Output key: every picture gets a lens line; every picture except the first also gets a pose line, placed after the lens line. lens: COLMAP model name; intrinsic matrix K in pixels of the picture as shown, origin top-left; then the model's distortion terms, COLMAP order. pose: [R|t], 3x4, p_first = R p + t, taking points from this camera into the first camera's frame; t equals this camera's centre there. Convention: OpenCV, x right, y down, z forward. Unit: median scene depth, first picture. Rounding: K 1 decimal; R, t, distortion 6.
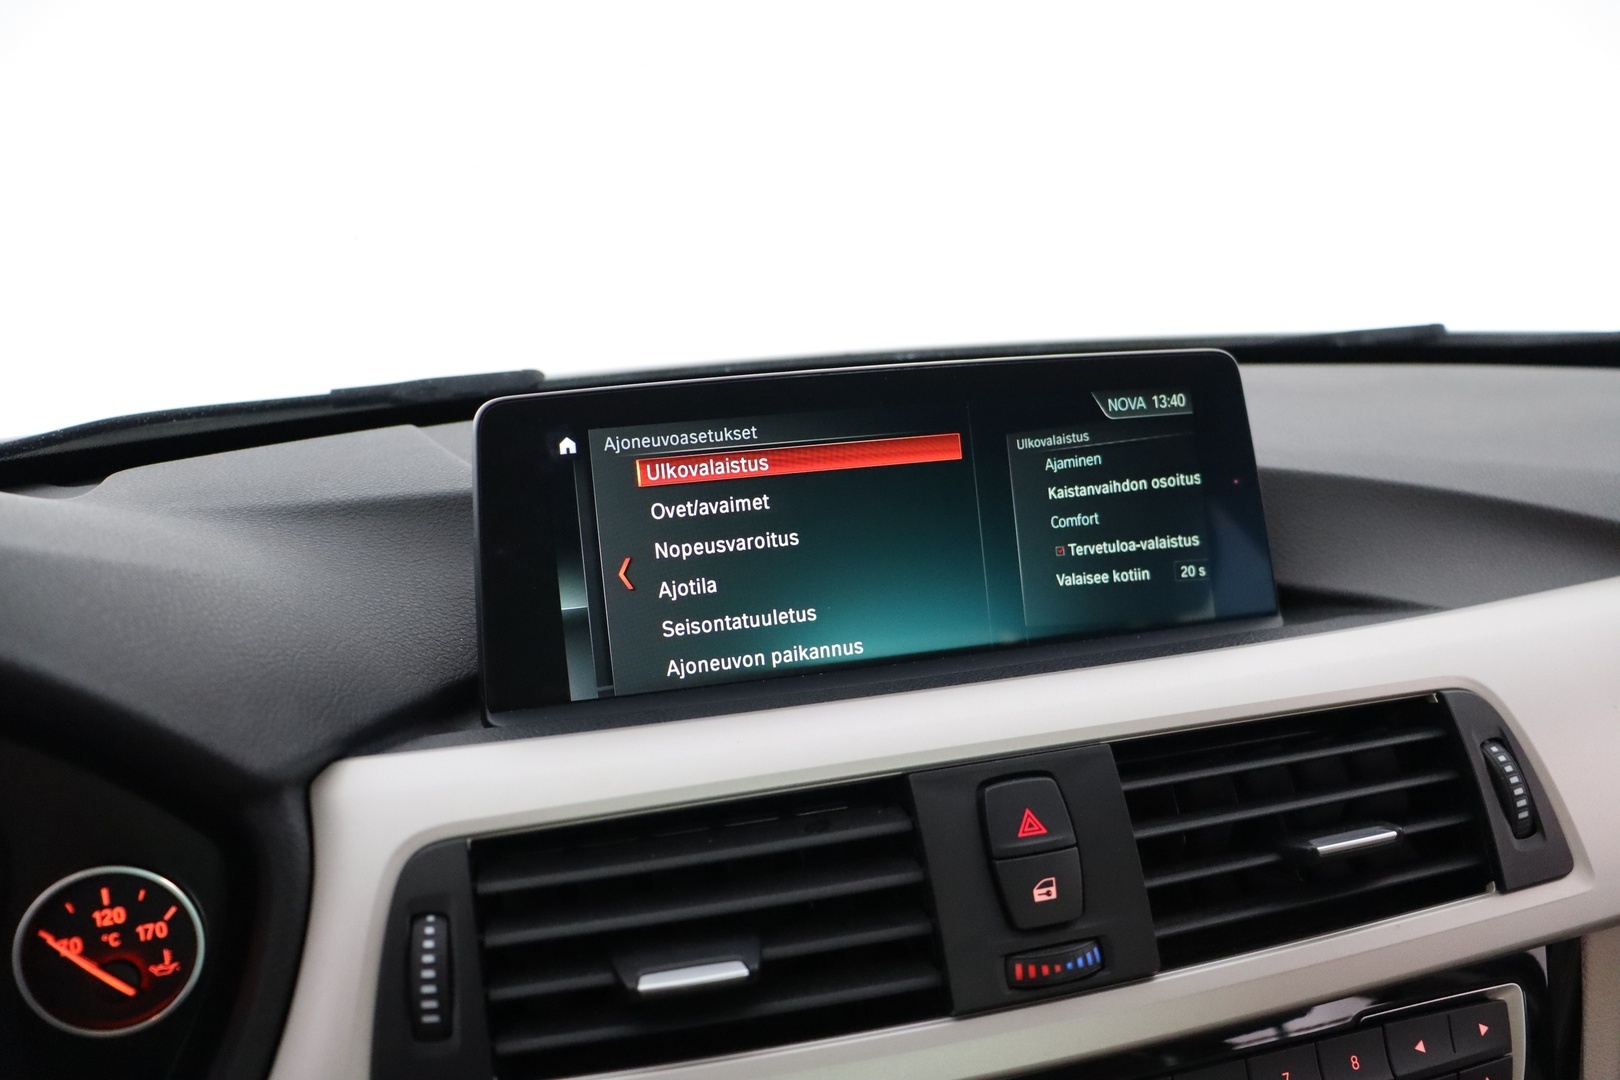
lens RADIAL K [[1383.5, 0, 810.0], [0, 1383.5, 540.0], [0, 0, 1]] dist [-0.195421, 0.118502]
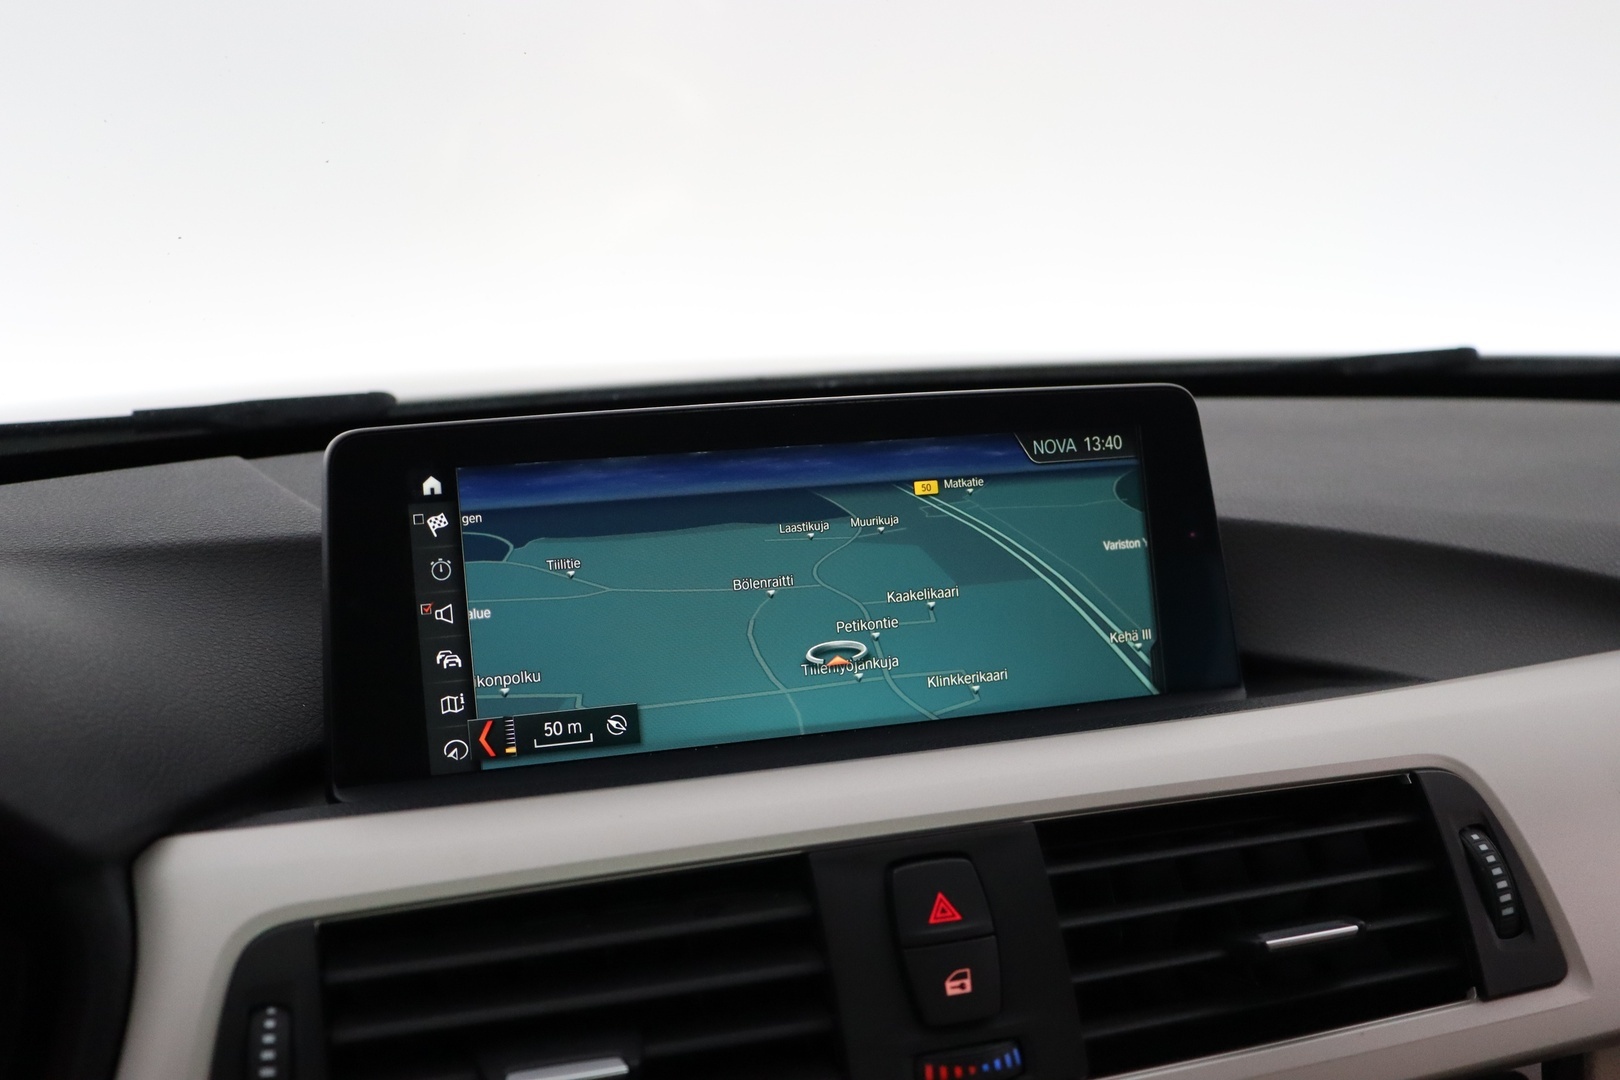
lens RADIAL K [[1751.5, 0, 804.1], [0, 1751.5, 572.2], [0, 0, 1]] dist [-0.069378, 0.017929]
pose [[0.998812, 0.010386, 0.047607, 0.011516], [-0.009465, 0.999764, -0.019539, 0.007939], [-0.047799, 0.019065, 0.998675, -0.146238]]
